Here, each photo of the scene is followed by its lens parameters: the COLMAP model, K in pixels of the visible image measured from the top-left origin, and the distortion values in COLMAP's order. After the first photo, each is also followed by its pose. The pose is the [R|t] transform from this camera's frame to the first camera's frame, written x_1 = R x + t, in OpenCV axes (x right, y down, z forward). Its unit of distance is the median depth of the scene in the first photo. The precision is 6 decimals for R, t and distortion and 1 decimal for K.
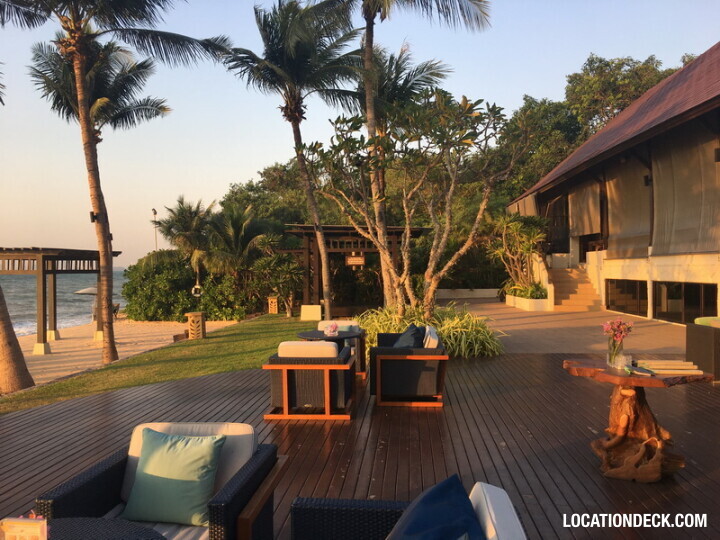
lens RADIAL K [[609.9, 0, 360.0], [0, 609.9, 270.0], [0, 0, 1]] dist [0.095082, -0.131598]
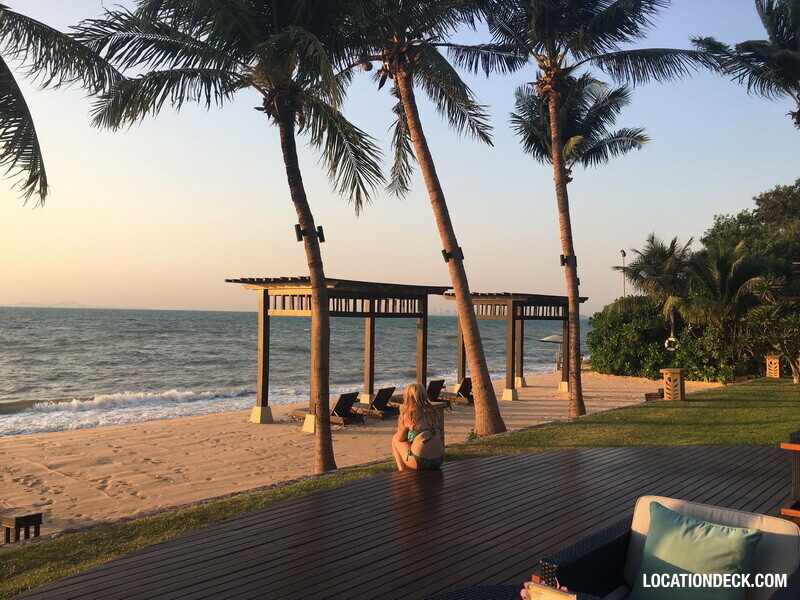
lens RADIAL K [[677.7, 0, 400.0], [0, 677.7, 300.0], [0, 0, 1]] dist [0.095082, -0.131598]
pose [[0.808150, 0.005329, -0.588953, -0.012934], [-0.021974, 0.999536, -0.021108, 0.001848], [0.588567, 0.030000, 0.807892, 0.006928]]
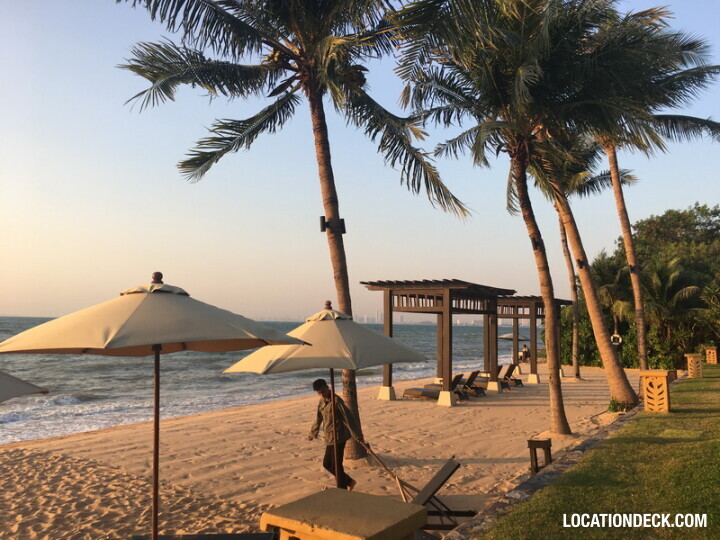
lens RADIAL K [[609.9, 0, 360.0], [0, 609.9, 270.0], [0, 0, 1]] dist [0.095082, -0.131598]
pose [[0.888723, -0.020713, -0.457977, -0.245532], [-0.021284, 0.996037, -0.086350, 0.023934], [0.457951, 0.086489, 0.884760, -0.242435]]
